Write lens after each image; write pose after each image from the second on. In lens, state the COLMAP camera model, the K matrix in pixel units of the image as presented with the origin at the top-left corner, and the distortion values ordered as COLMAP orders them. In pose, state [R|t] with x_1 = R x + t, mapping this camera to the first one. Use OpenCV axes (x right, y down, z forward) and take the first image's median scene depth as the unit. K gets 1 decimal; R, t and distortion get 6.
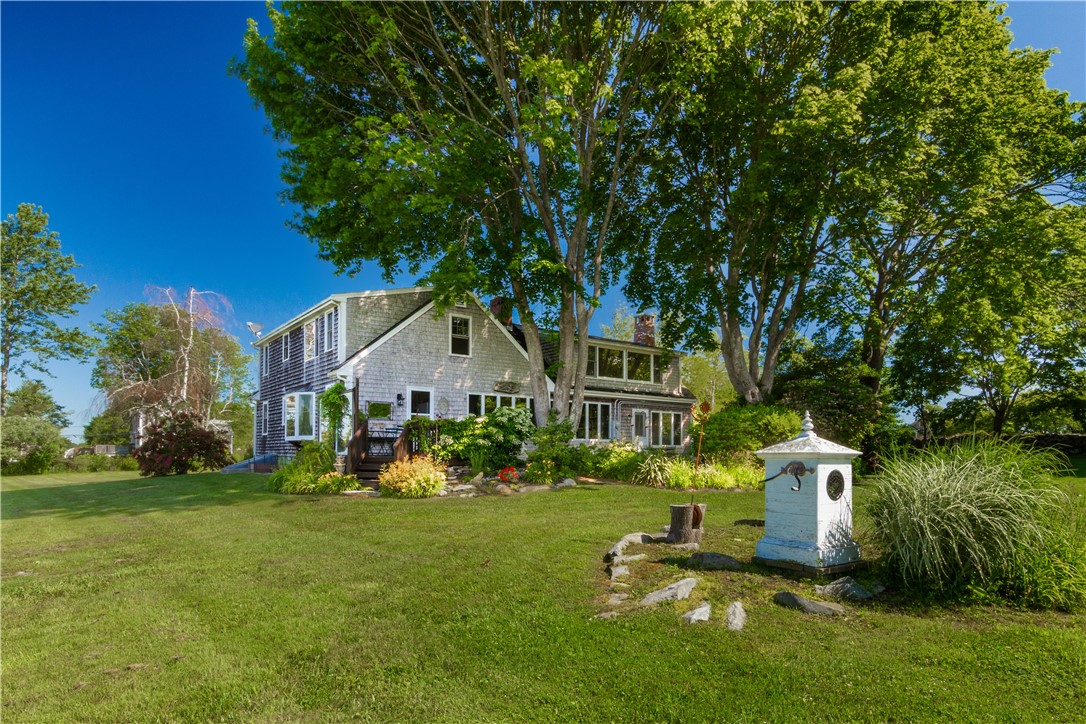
lens RADIAL K [[621.0, 0, 540.2], [0, 621.0, 387.1], [0, 0, 1]] dist [0.002245, 0.000014]
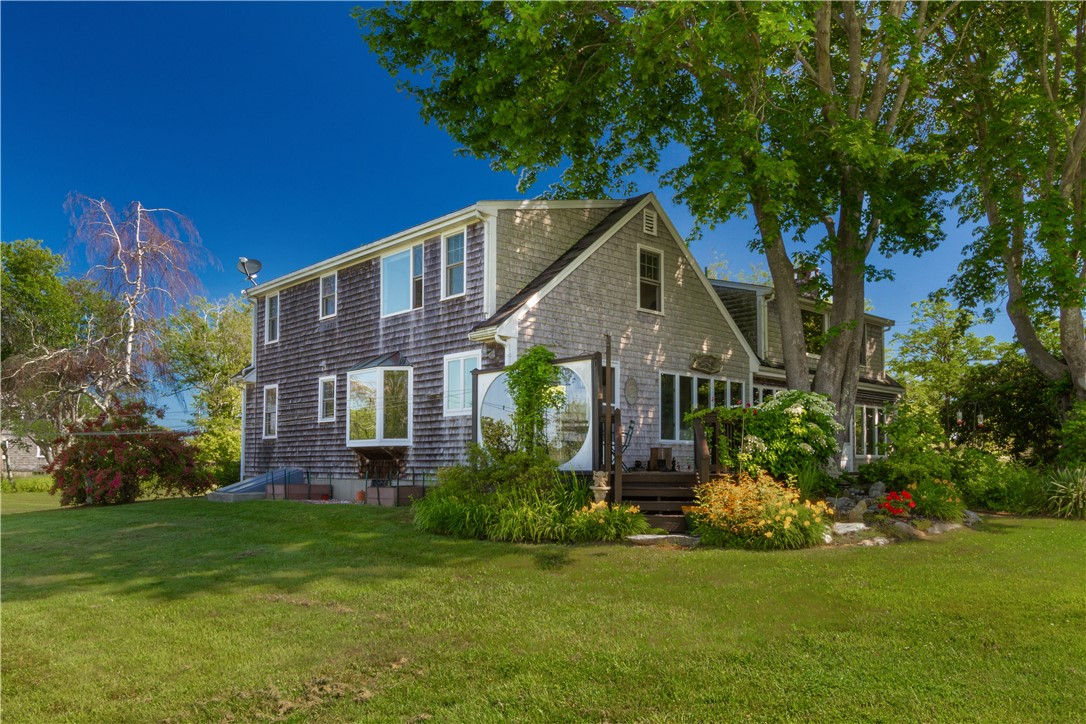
lens RADIAL K [[803.6, 0, 543.1], [0, 803.6, 363.4], [0, 0, 1]] dist [-0.025468, -0.000596]
pose [[0.992013, 0.013939, 0.125364, -0.339446], [-0.011105, 0.999667, -0.023280, 0.021855], [-0.125647, 0.021702, 0.991838, 0.208724]]
